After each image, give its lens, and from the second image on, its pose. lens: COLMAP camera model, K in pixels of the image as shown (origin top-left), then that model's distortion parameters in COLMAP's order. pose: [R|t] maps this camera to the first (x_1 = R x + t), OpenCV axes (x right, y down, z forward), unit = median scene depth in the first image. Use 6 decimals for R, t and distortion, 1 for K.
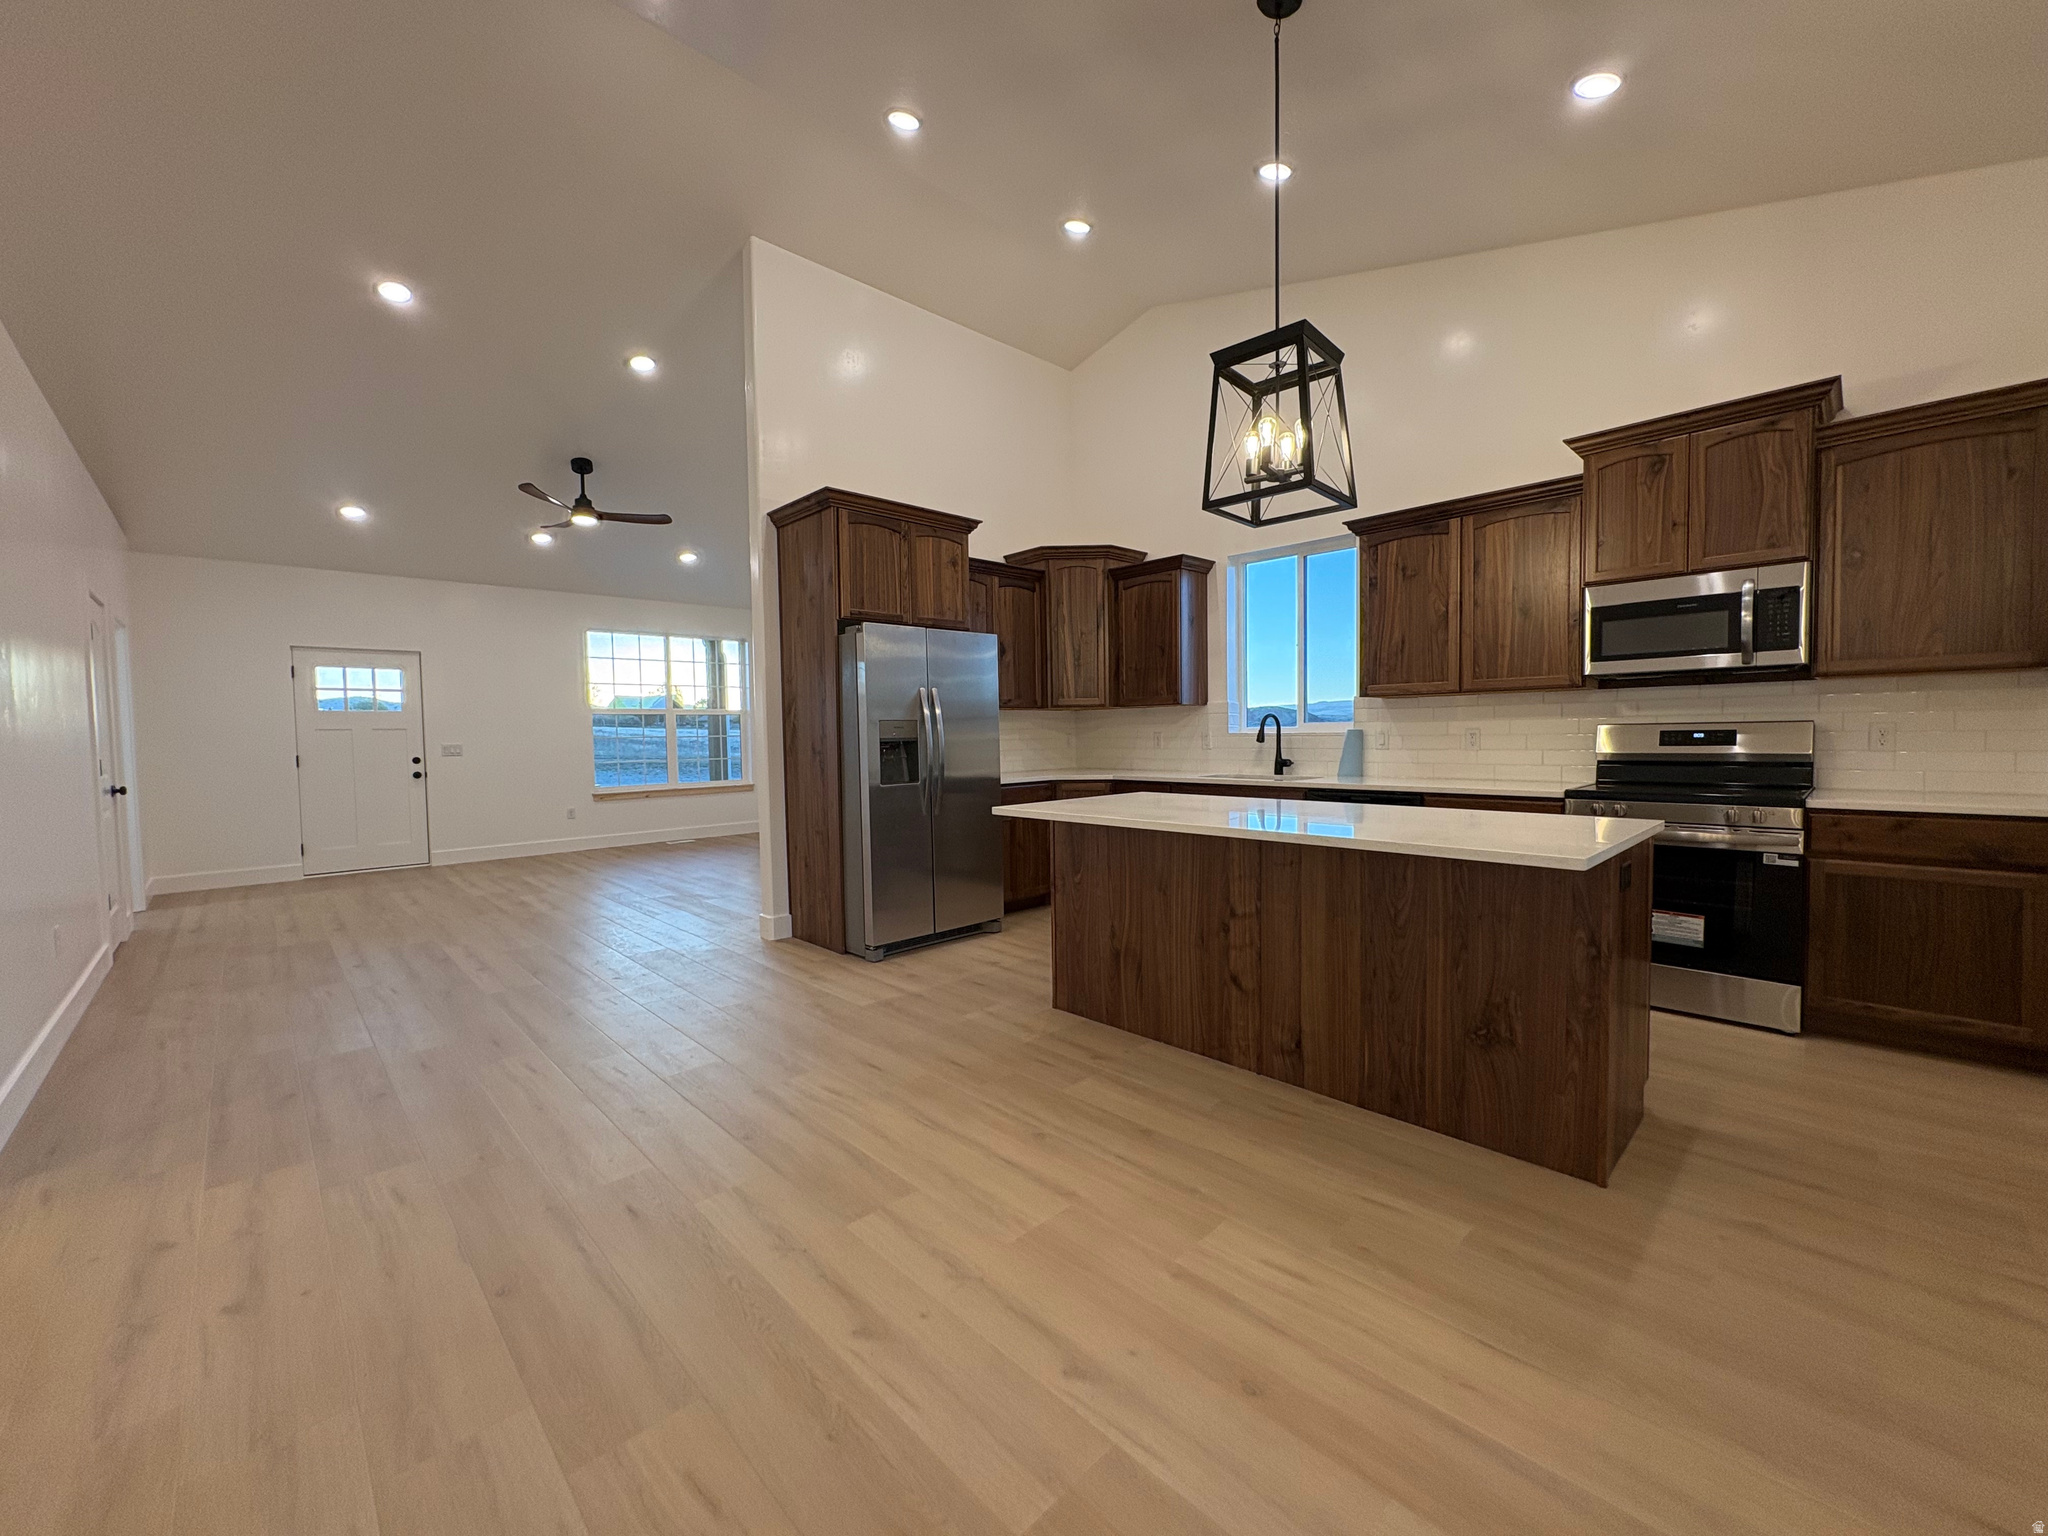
lens RADIAL K [[810.5, 0, 1024.0], [0, 810.5, 768.0], [0, 0, 1]] dist [0.000591, 0.000080]
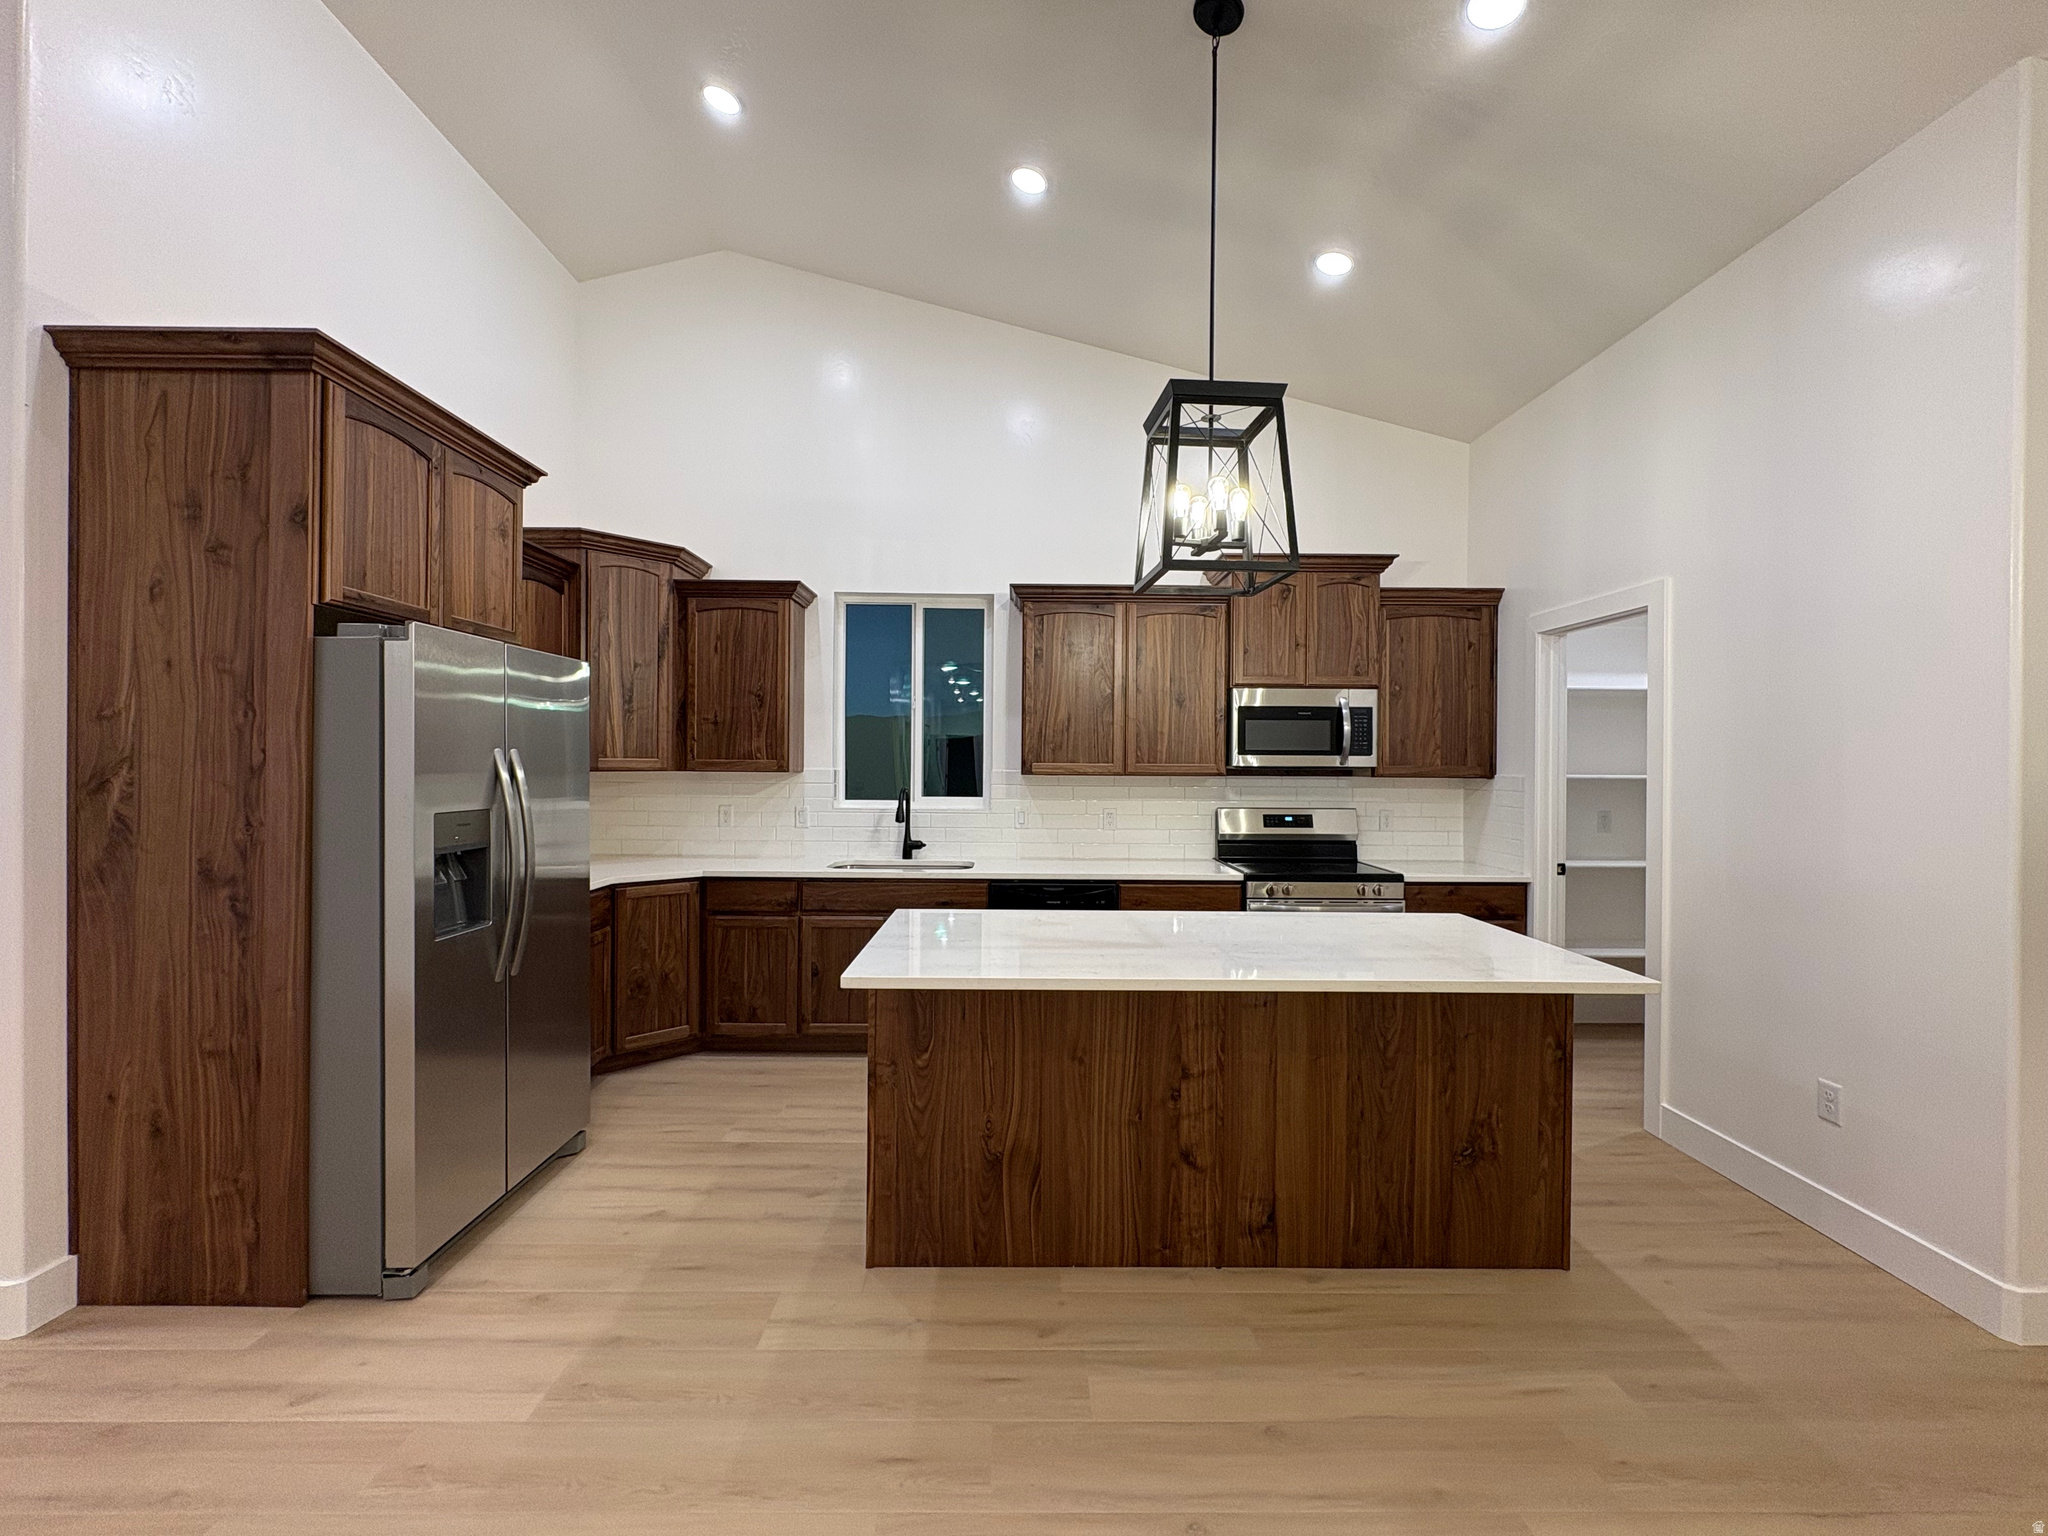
lens RADIAL K [[862.9, 0, 1024.0], [0, 862.9, 768.0], [0, 0, 1]] dist [0.001020, -0.000113]
pose [[0.685870, 0.018898, 0.727479, -0.403648], [0.013445, 0.999163, -0.038632, -0.077383], [-0.727600, 0.036277, 0.685042, 0.440854]]
